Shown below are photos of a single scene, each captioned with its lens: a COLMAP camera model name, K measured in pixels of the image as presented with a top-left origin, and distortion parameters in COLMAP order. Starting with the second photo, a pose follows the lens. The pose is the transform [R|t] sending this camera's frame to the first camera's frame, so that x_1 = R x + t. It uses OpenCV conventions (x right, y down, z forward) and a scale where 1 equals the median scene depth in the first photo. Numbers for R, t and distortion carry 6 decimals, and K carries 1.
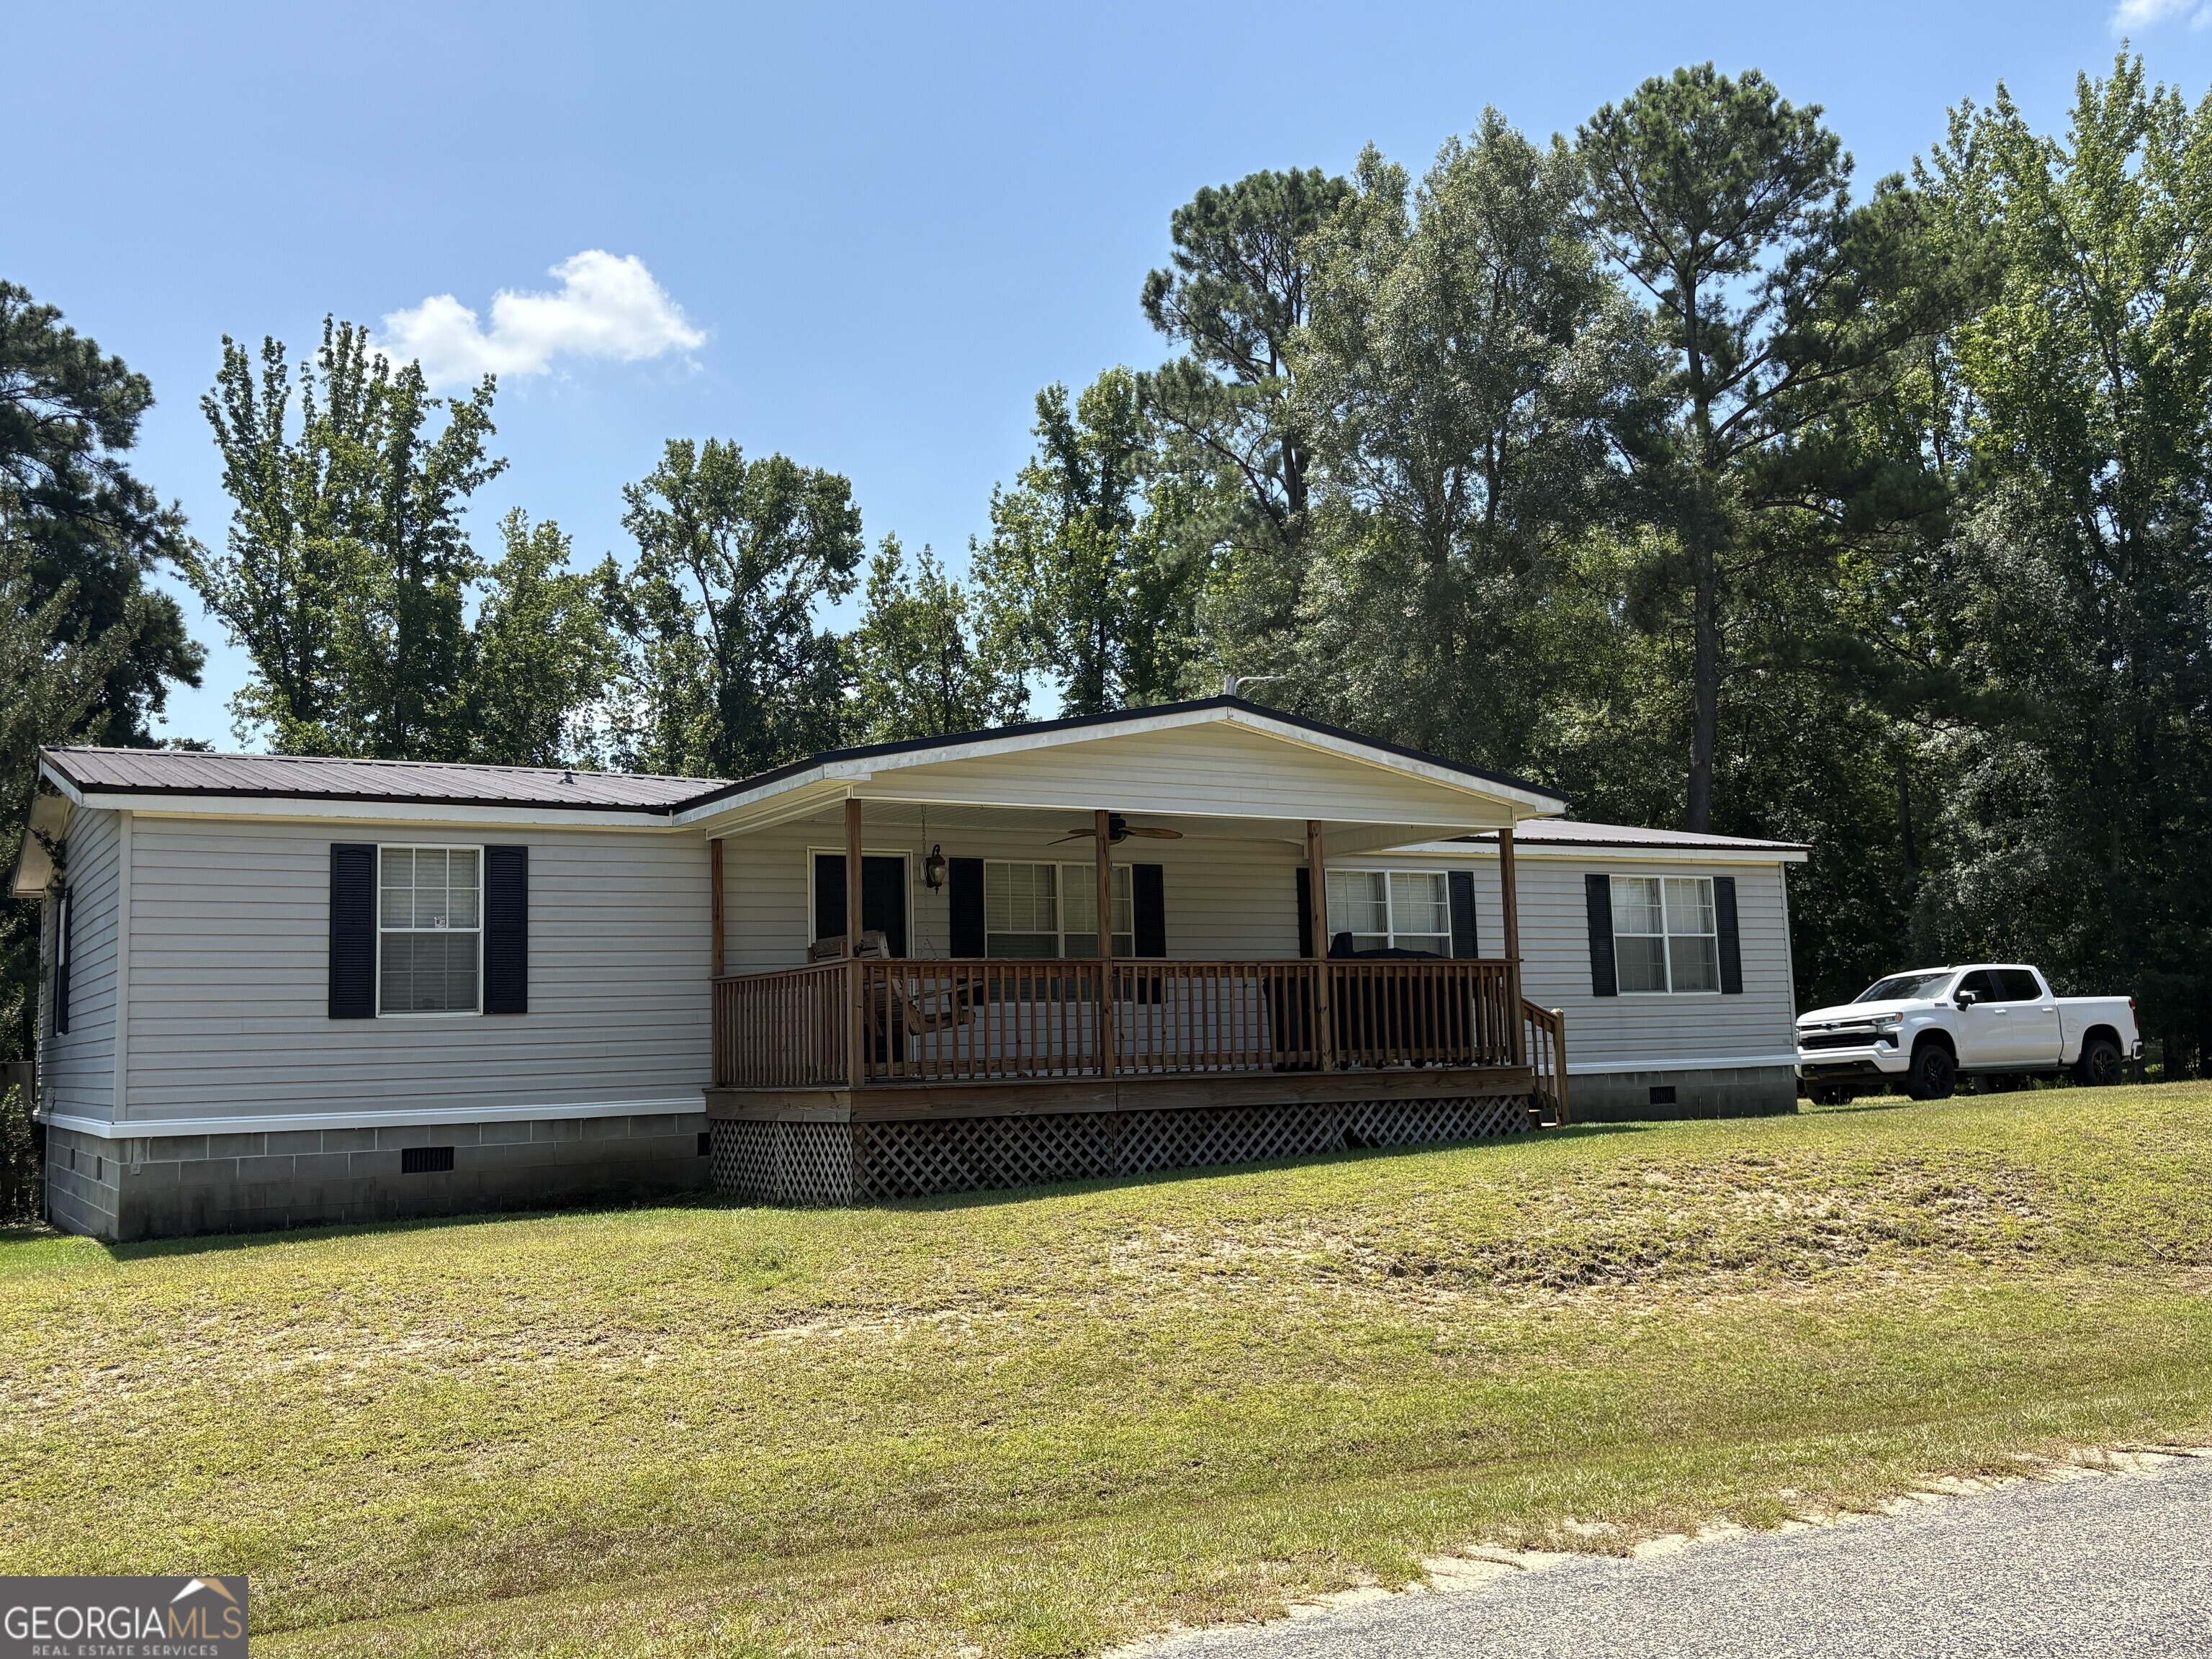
lens RADIAL K [[1668.3, 0, 1102.7], [0, 1668.3, 833.1], [0, 0, 1]] dist [0.061086, -0.073366]
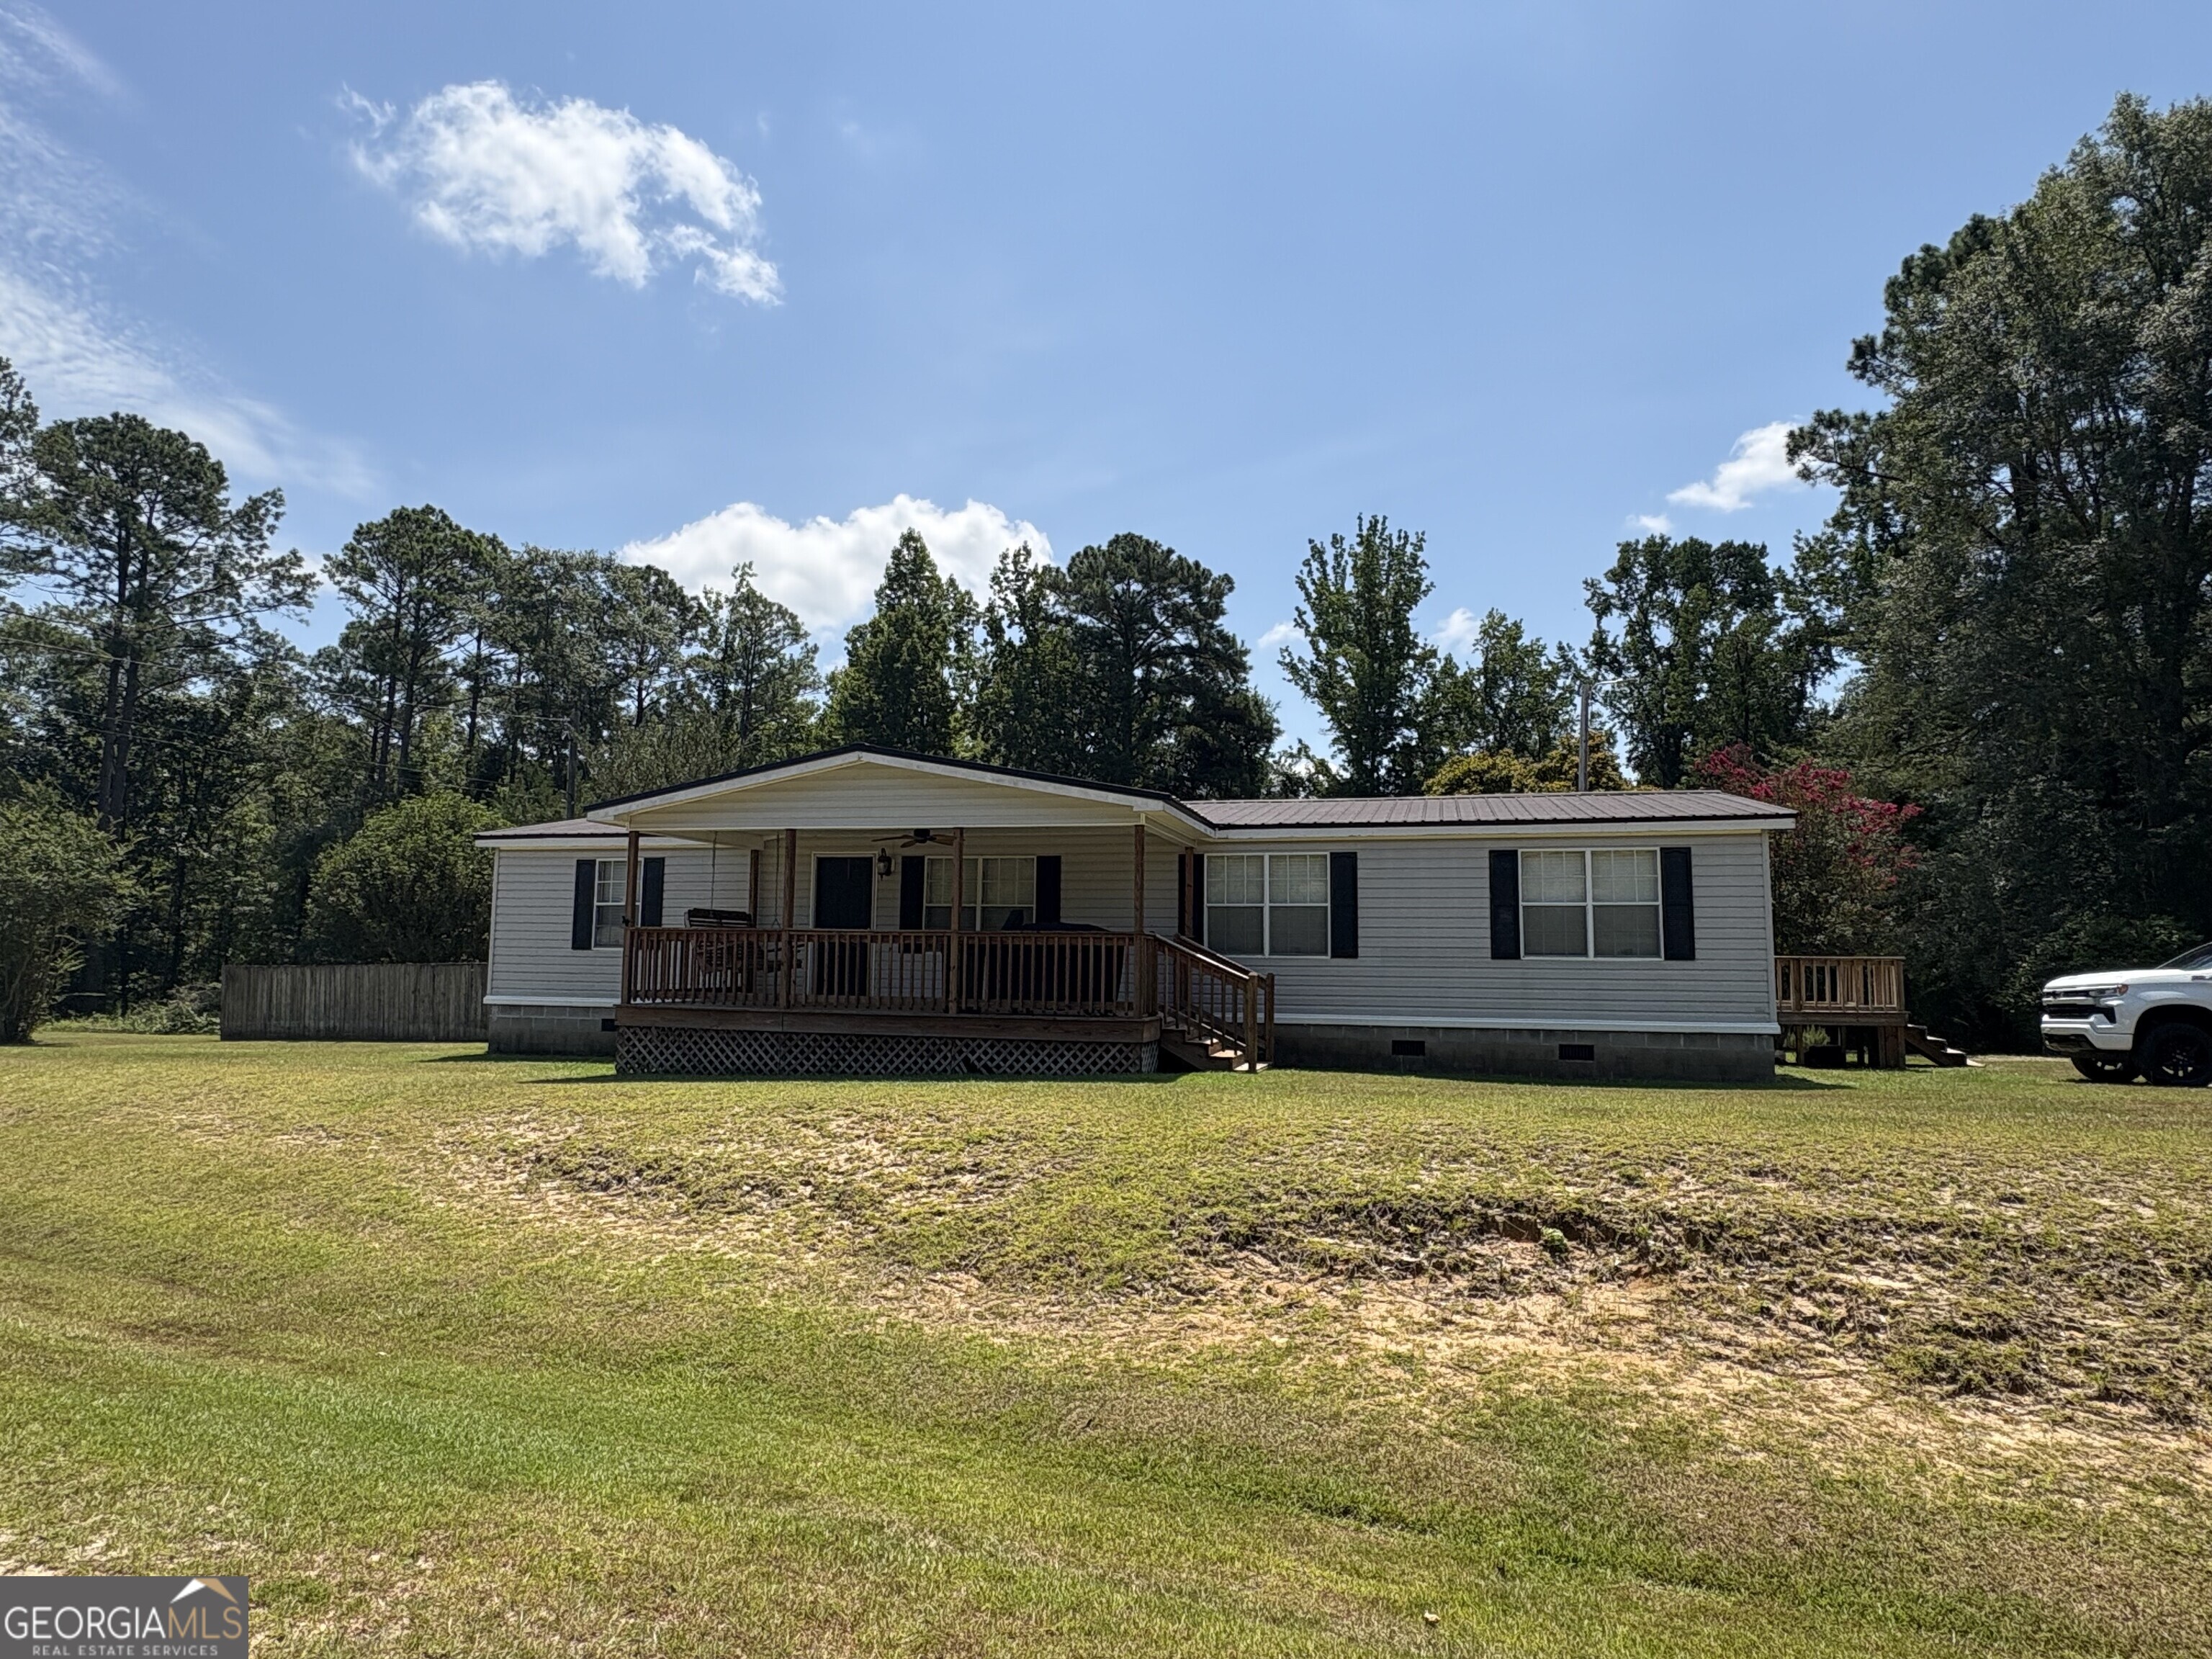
lens RADIAL K [[1070.6, 0, 1106.0], [0, 1070.6, 829.5], [0, 0, 1]] dist [0.002622, 0.001072]
pose [[0.781158, -0.037352, -0.623215, 0.529666], [0.044393, 0.999005, -0.004232, 0.002260], [0.622753, -0.024360, 0.782039, 0.276546]]
